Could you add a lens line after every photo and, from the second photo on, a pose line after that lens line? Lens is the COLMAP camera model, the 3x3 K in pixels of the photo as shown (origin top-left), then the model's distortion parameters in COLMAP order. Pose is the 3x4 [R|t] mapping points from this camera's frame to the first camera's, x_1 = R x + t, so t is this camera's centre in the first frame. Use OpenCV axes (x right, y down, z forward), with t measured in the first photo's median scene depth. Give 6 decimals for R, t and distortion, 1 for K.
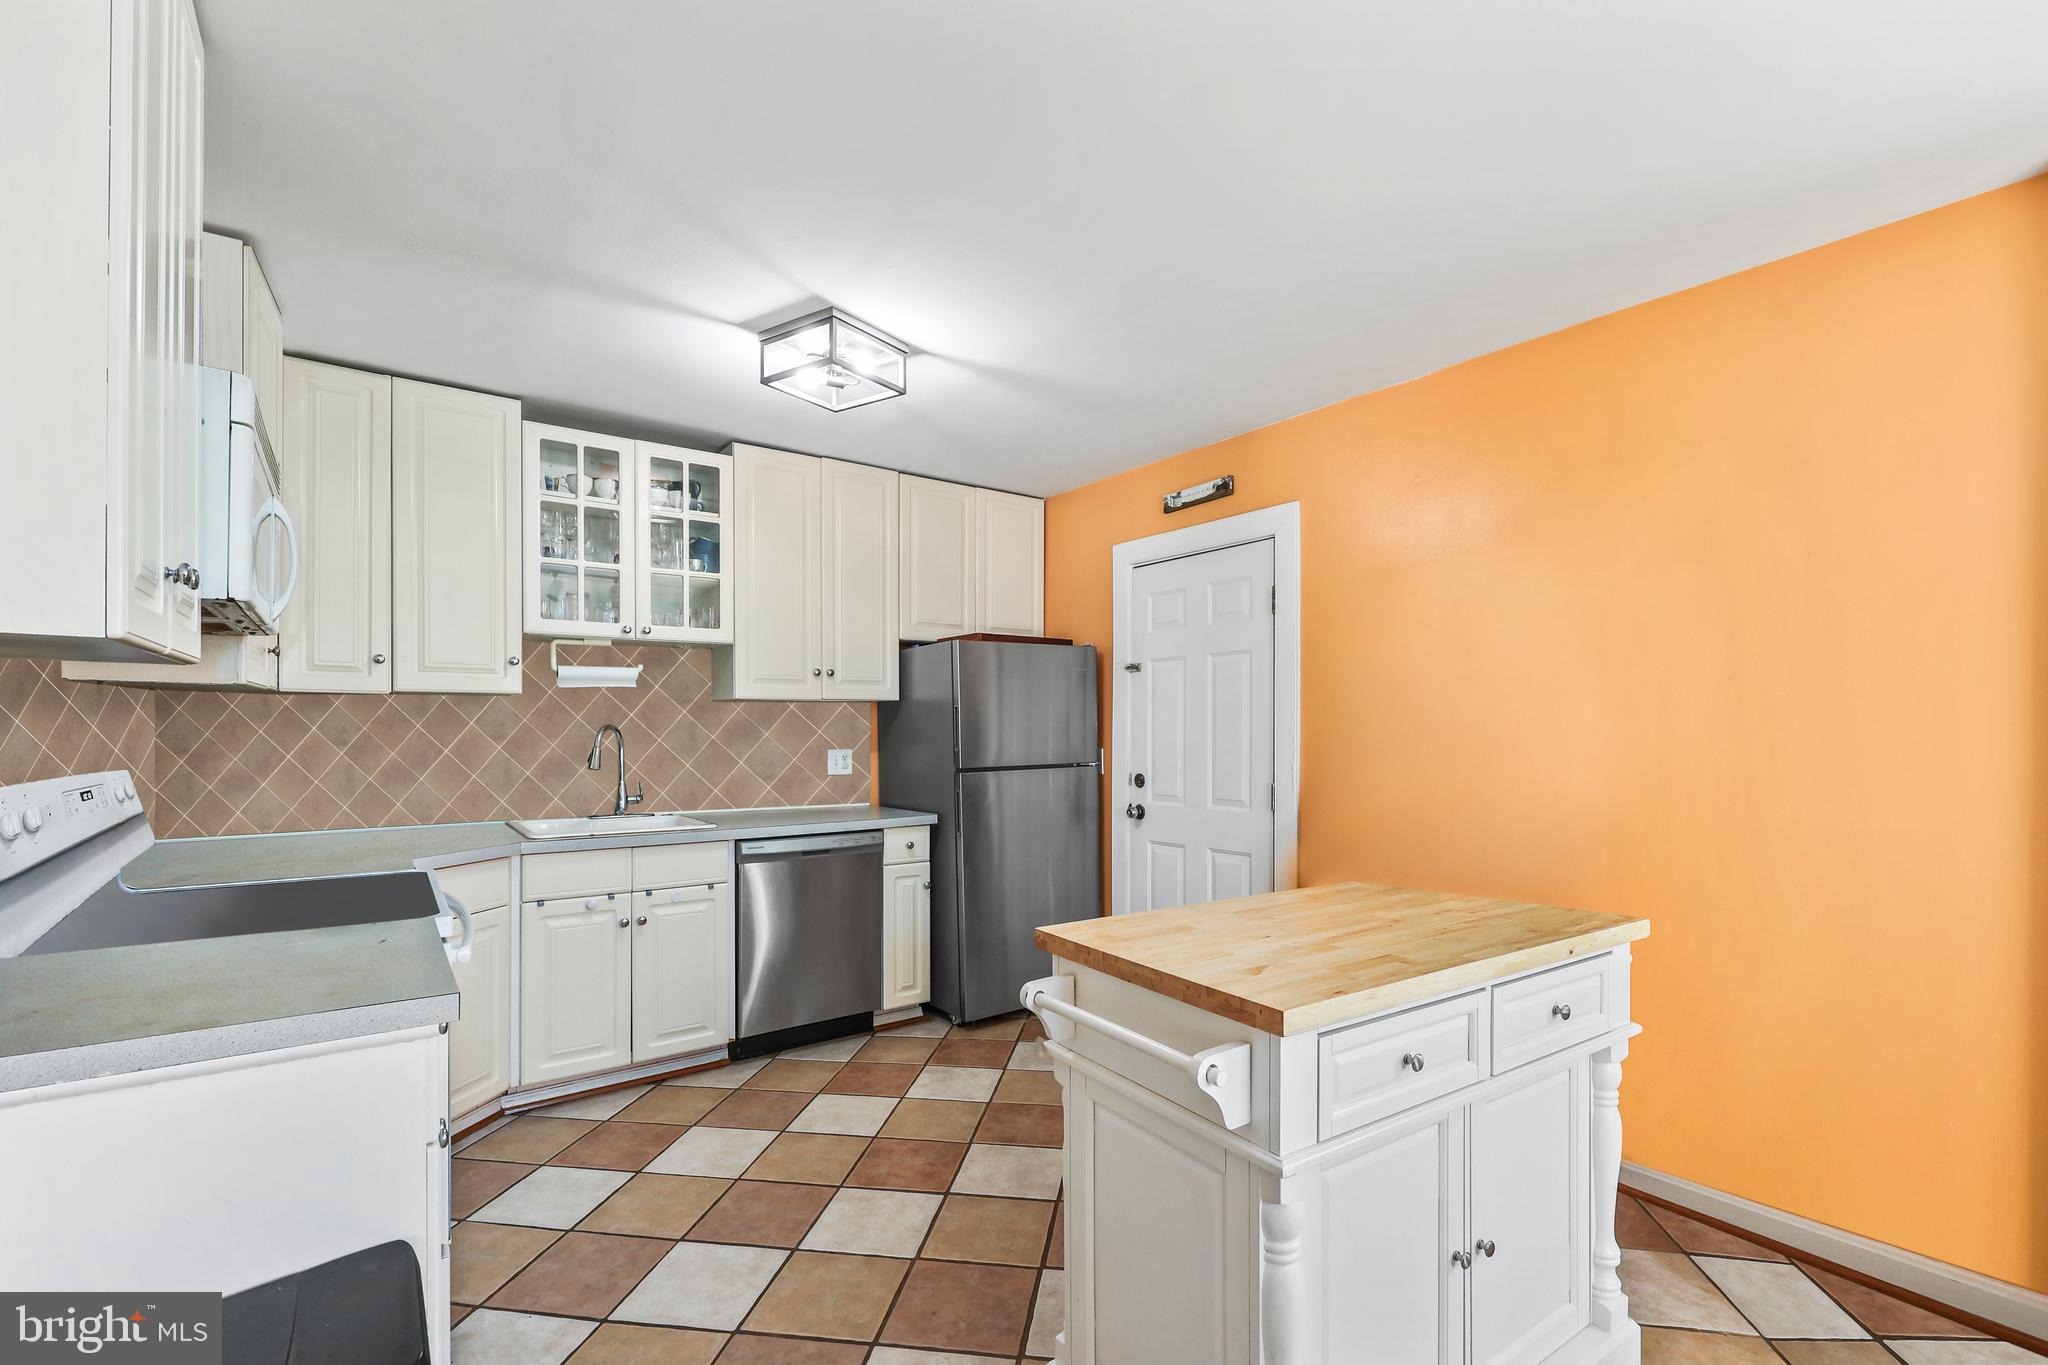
lens RADIAL K [[870.7, 0, 1036.8], [0, 870.7, 732.0], [0, 0, 1]] dist [0.000120, 0.000038]
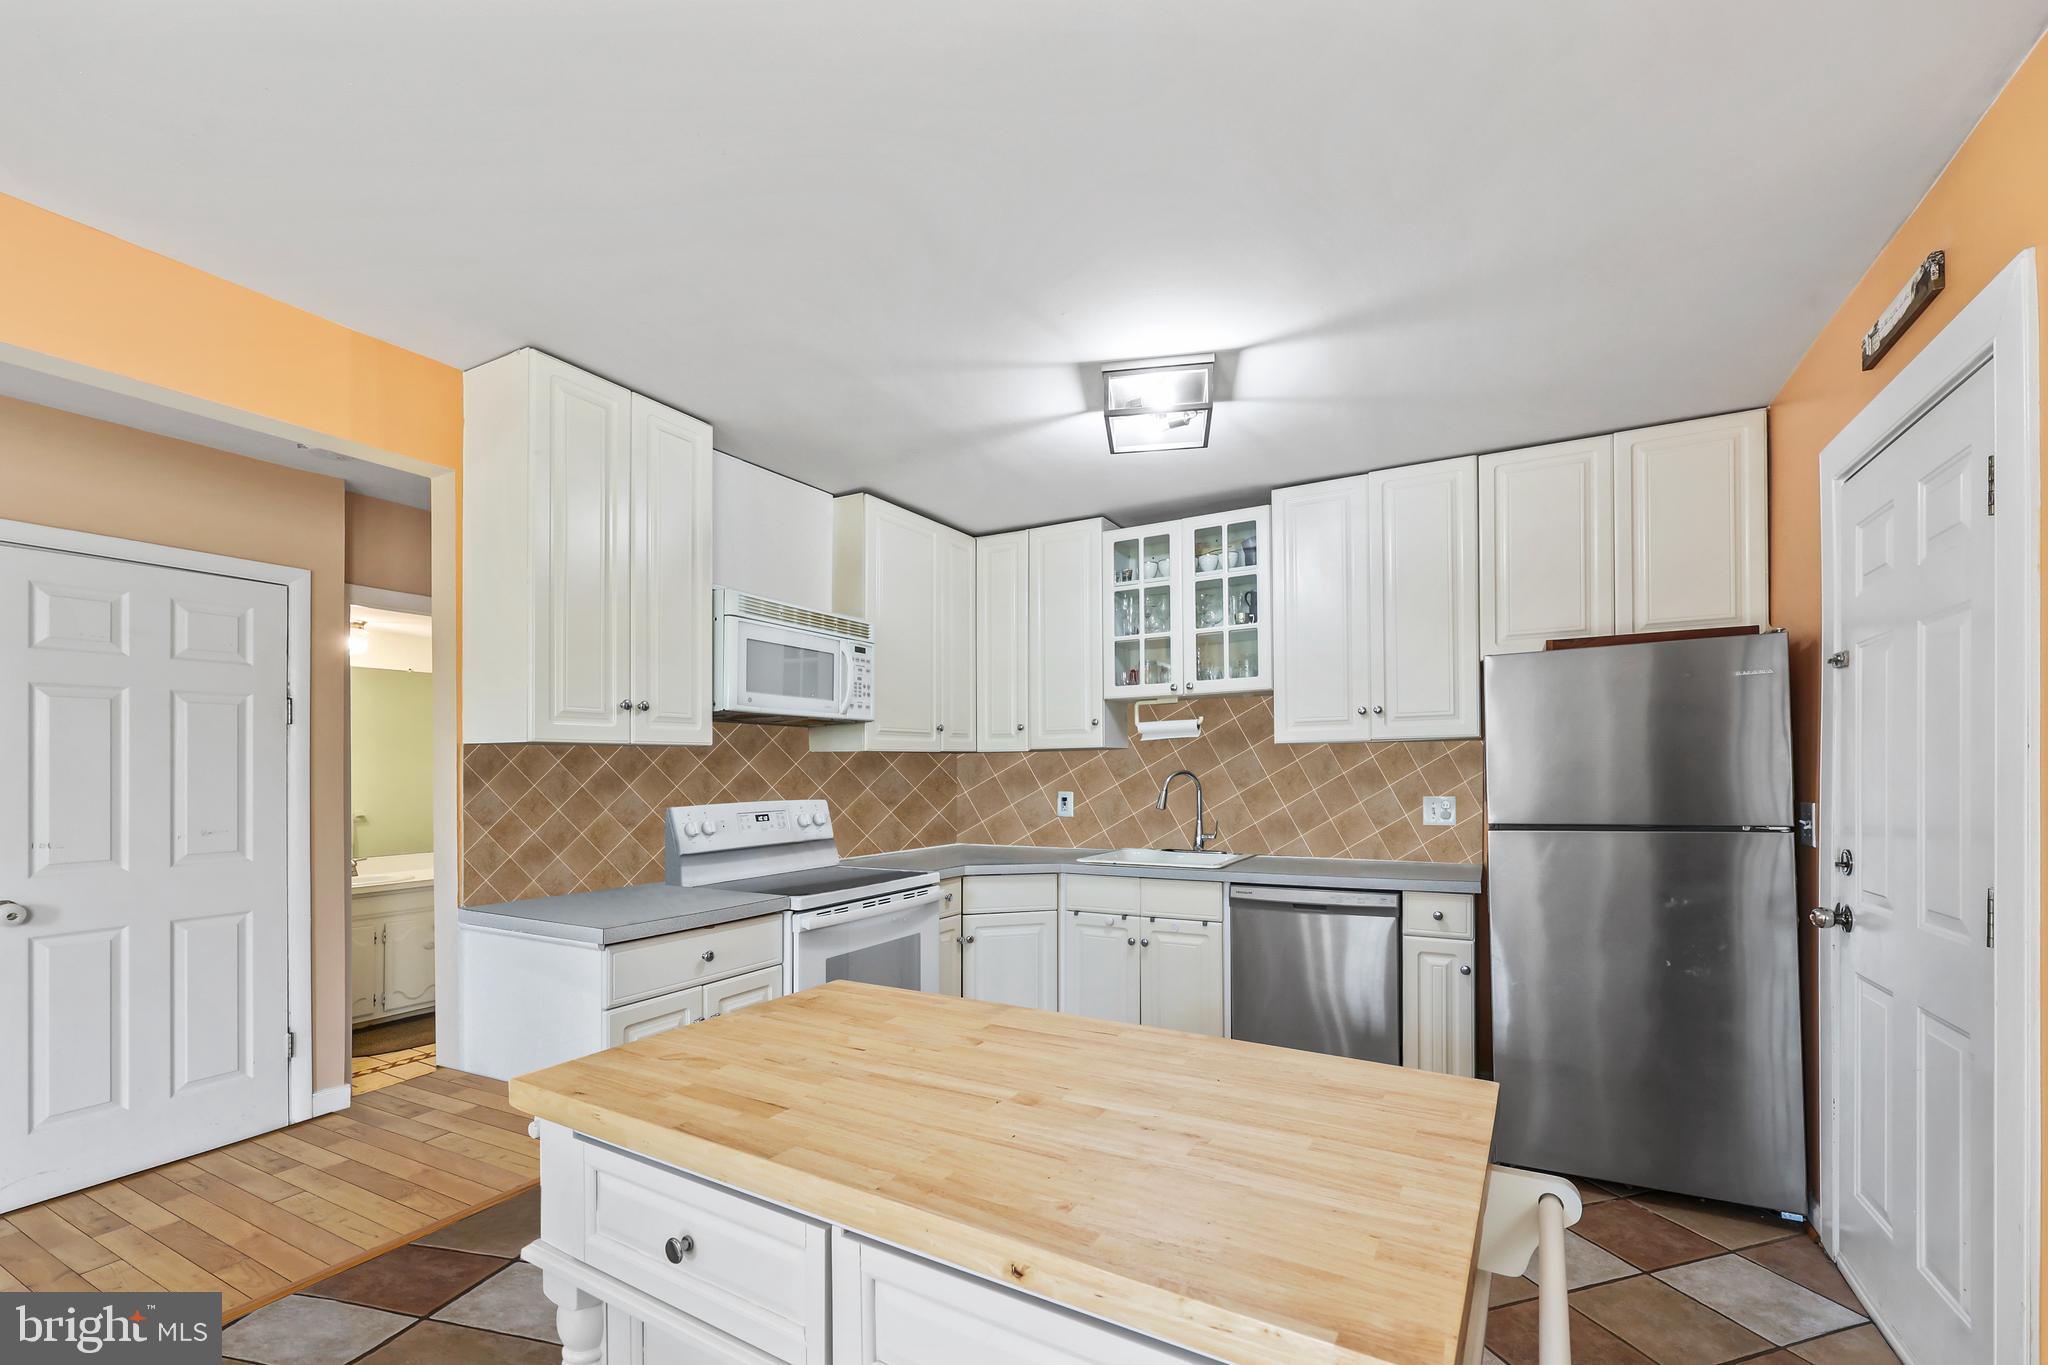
lens RADIAL K [[851.9, 0, 1027.5], [0, 851.9, 763.8], [0, 0, 1]] dist [0.000999, 0.000291]
pose [[0.434408, -0.016421, -0.900567, 0.441097], [0.005452, 0.999863, -0.015602, -0.001296], [0.900700, 0.001868, 0.434438, 0.337563]]
